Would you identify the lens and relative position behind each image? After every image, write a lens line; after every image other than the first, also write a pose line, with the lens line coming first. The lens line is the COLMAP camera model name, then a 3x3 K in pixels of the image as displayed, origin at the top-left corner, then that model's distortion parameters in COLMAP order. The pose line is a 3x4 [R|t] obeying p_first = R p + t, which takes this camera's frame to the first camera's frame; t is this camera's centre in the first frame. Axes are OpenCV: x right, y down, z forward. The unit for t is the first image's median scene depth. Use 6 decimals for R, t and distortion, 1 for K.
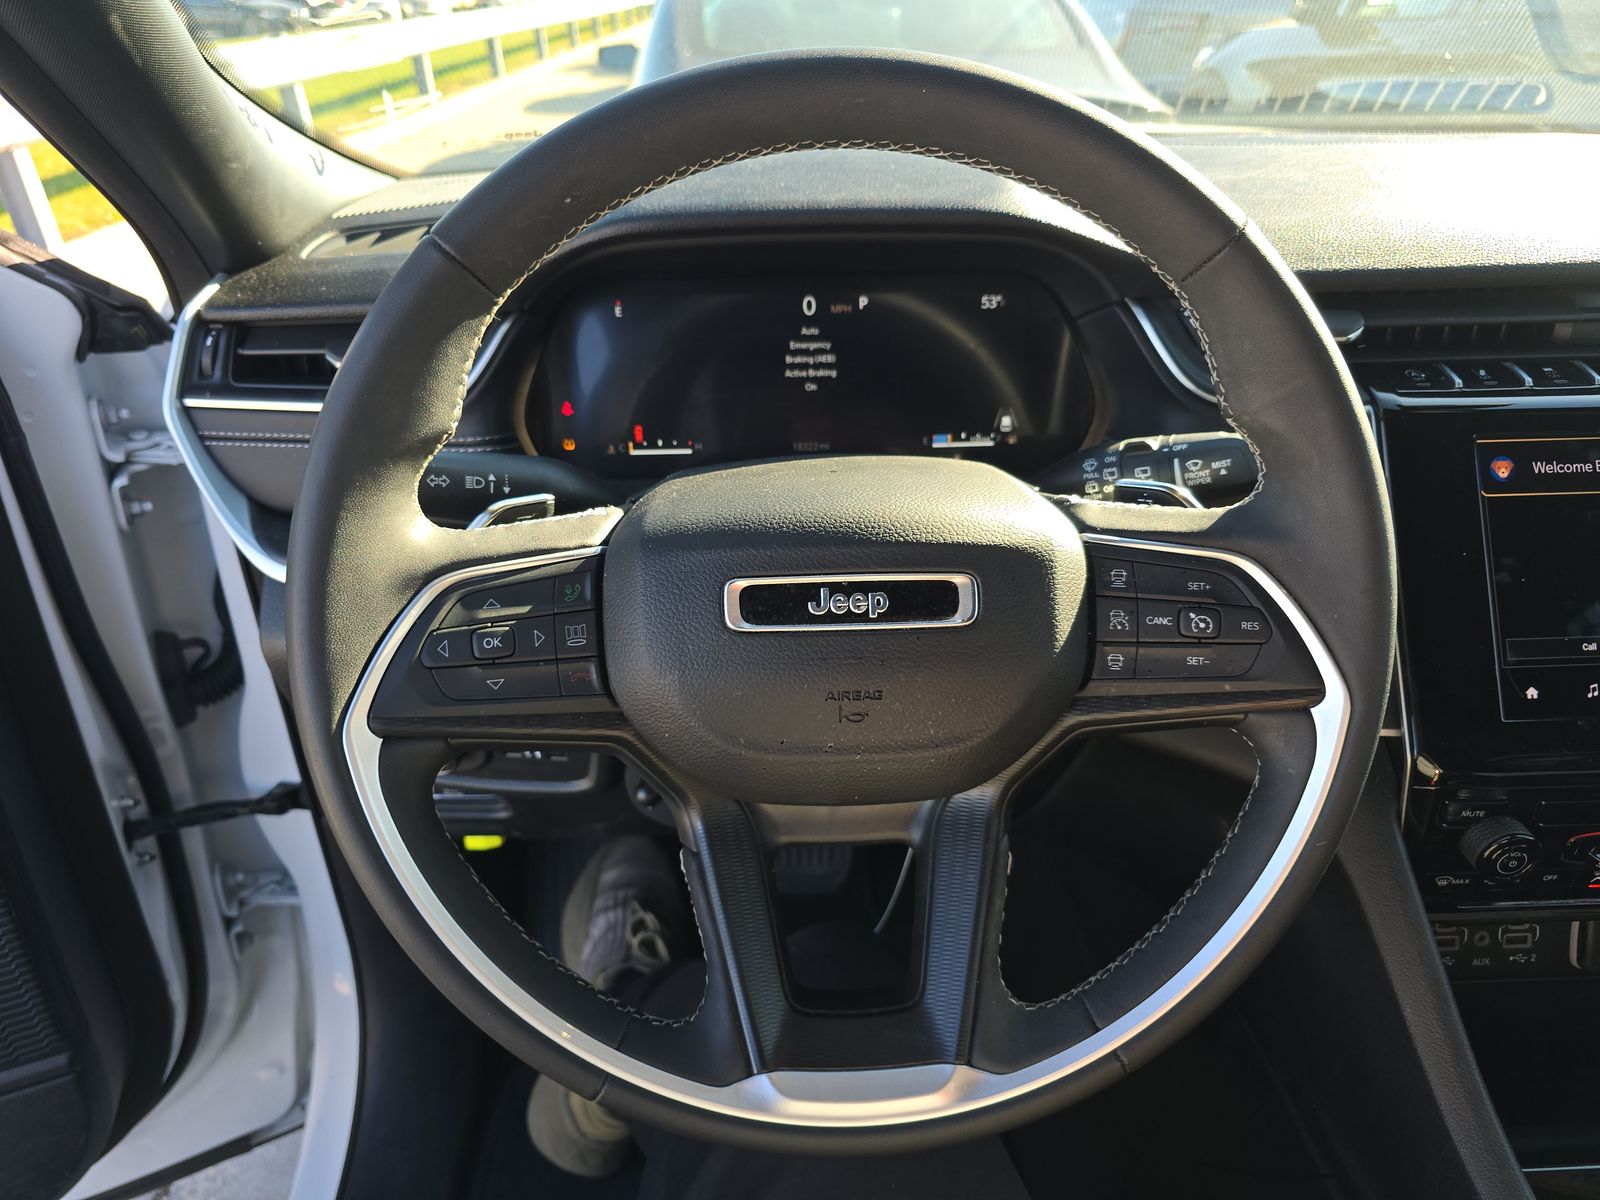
lens RADIAL K [[1085.4, 0, 805.4], [0, 1085.4, 604.6], [0, 0, 1]] dist [-0.000551, -0.003403]
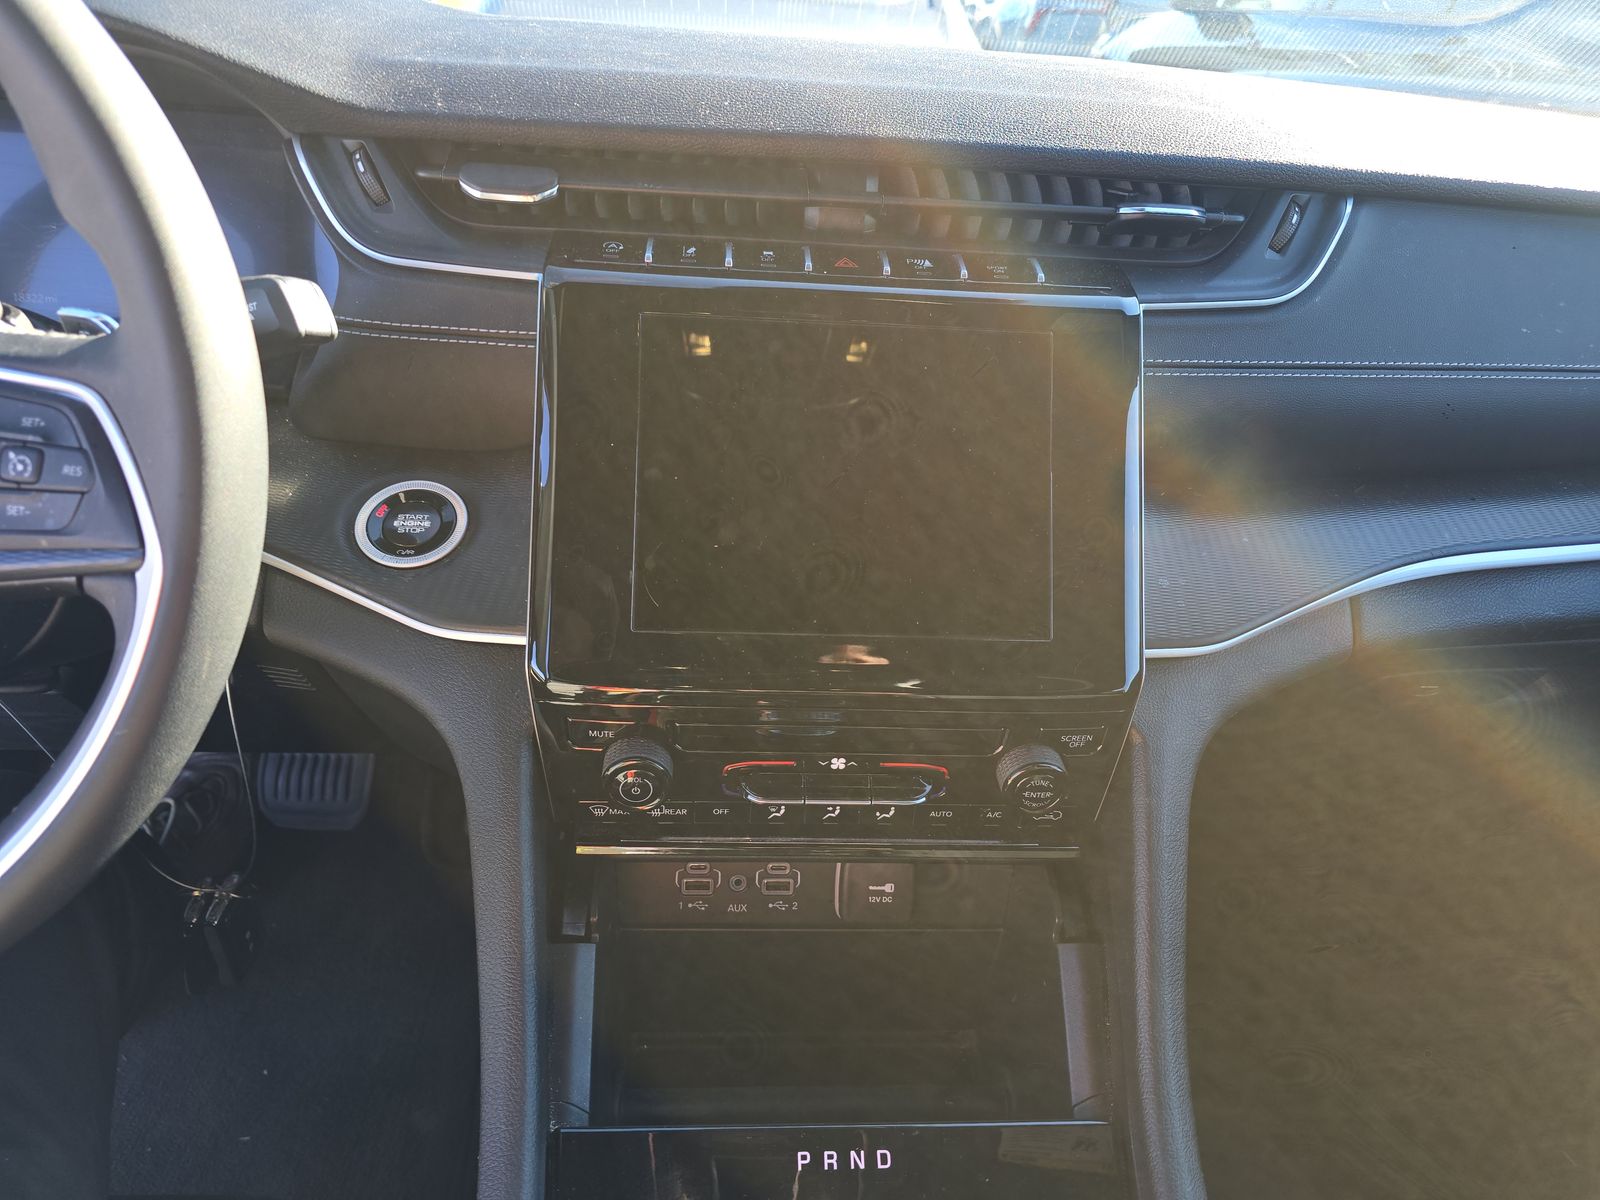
lens RADIAL K [[1085.4, 0, 799.4], [0, 1085.4, 591.4], [0, 0, 1]] dist [-0.000551, -0.003403]
pose [[0.996474, 0.054904, 0.063440, 0.677658], [-0.055918, 0.998332, 0.014332, 0.050951], [-0.062548, -0.017829, 0.997883, 0.093143]]
